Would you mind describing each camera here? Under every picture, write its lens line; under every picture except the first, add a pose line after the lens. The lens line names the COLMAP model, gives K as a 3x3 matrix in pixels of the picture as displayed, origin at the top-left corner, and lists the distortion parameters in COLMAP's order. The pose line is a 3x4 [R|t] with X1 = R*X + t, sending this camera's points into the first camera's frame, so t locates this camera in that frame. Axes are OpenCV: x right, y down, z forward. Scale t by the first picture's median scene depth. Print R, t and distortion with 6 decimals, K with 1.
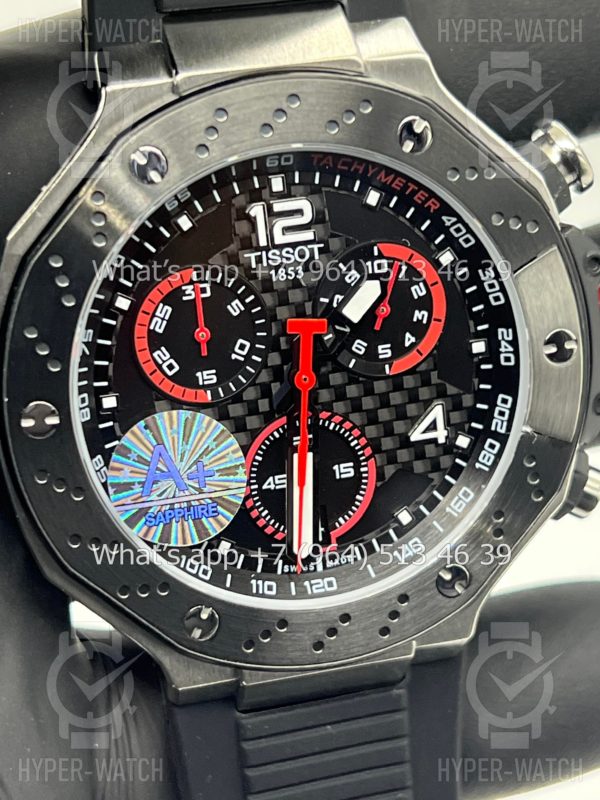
lens RADIAL K [[1831.9, 0, 293.5], [0, 1831.9, 400.5], [0, 0, 1]] dist [0.202253, 0.000000]
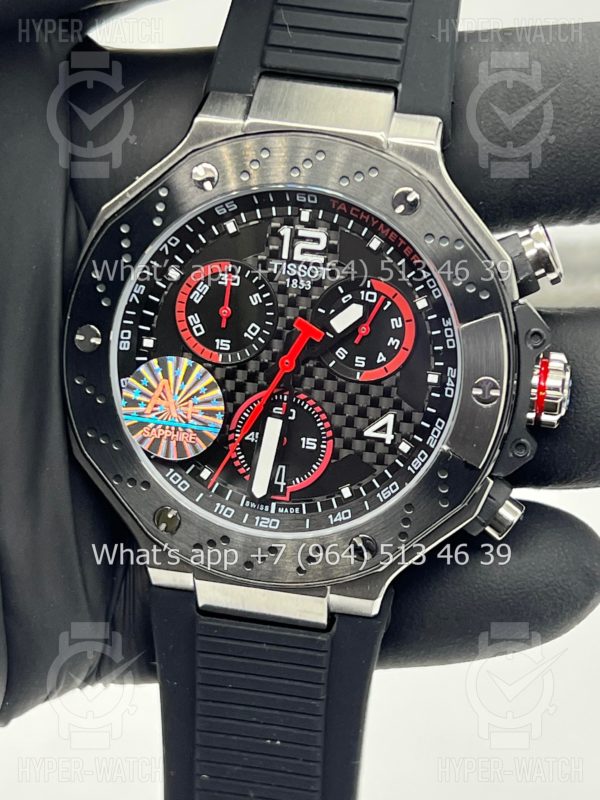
lens RADIAL K [[1831.9, 0, 303.9], [0, 1831.9, 407.3], [0, 0, 1]] dist [0.202253, 0.000000]
pose [[0.916694, 0.253485, -0.308898, 0.429316], [-0.274236, 0.961339, -0.024945, 0.048167], [0.290632, 0.107578, 0.950768, -0.245701]]
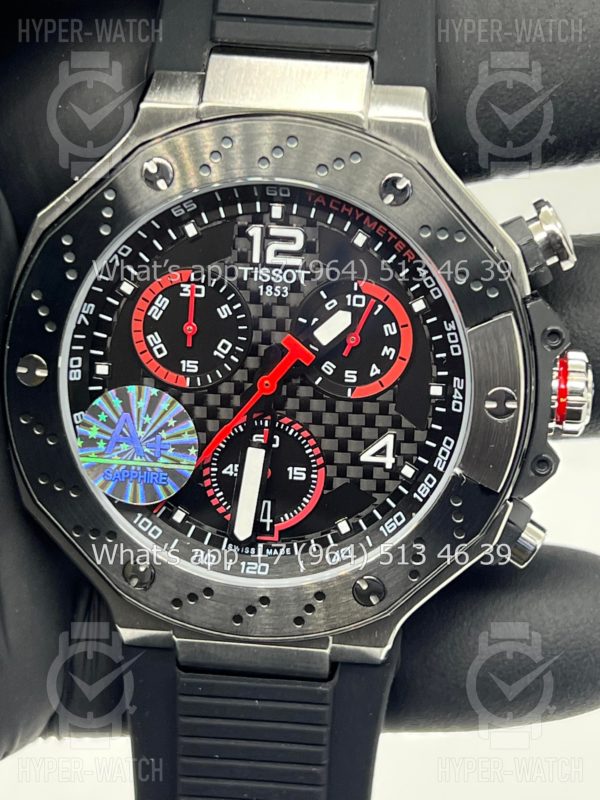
lens RADIAL K [[1831.9, 0, 298.5], [0, 1831.9, 398.0], [0, 0, 1]] dist [0.202253, 0.000000]
pose [[0.944728, 0.202992, -0.257454, 0.315718], [-0.209326, 0.977842, 0.002864, -0.010673], [0.252331, 0.051186, 0.966286, -0.090404]]
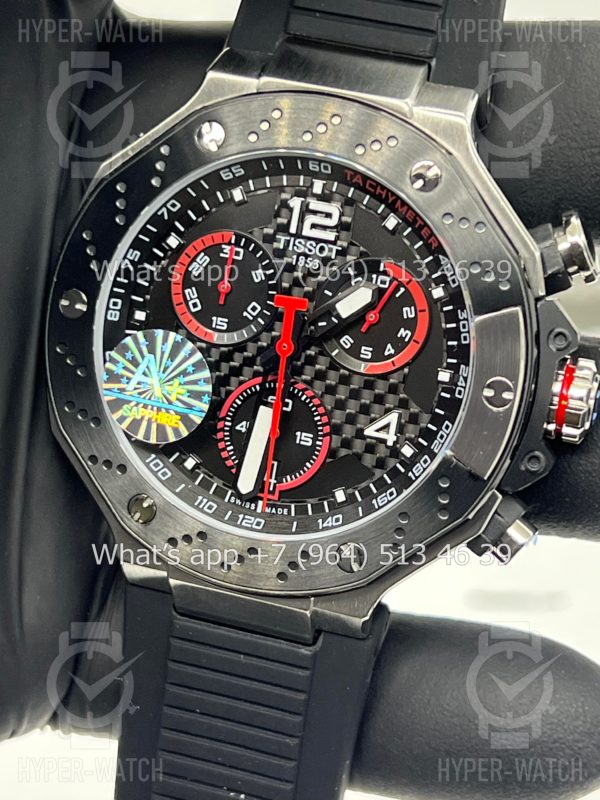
lens RADIAL K [[1831.9, 0, 315.6], [0, 1831.9, 410.2], [0, 0, 1]] dist [0.202253, 0.000000]
pose [[0.861486, 0.312319, -0.400373, 0.512094], [-0.355740, 0.933853, -0.036976, 0.063594], [0.362341, 0.174283, 0.915606, -0.082087]]
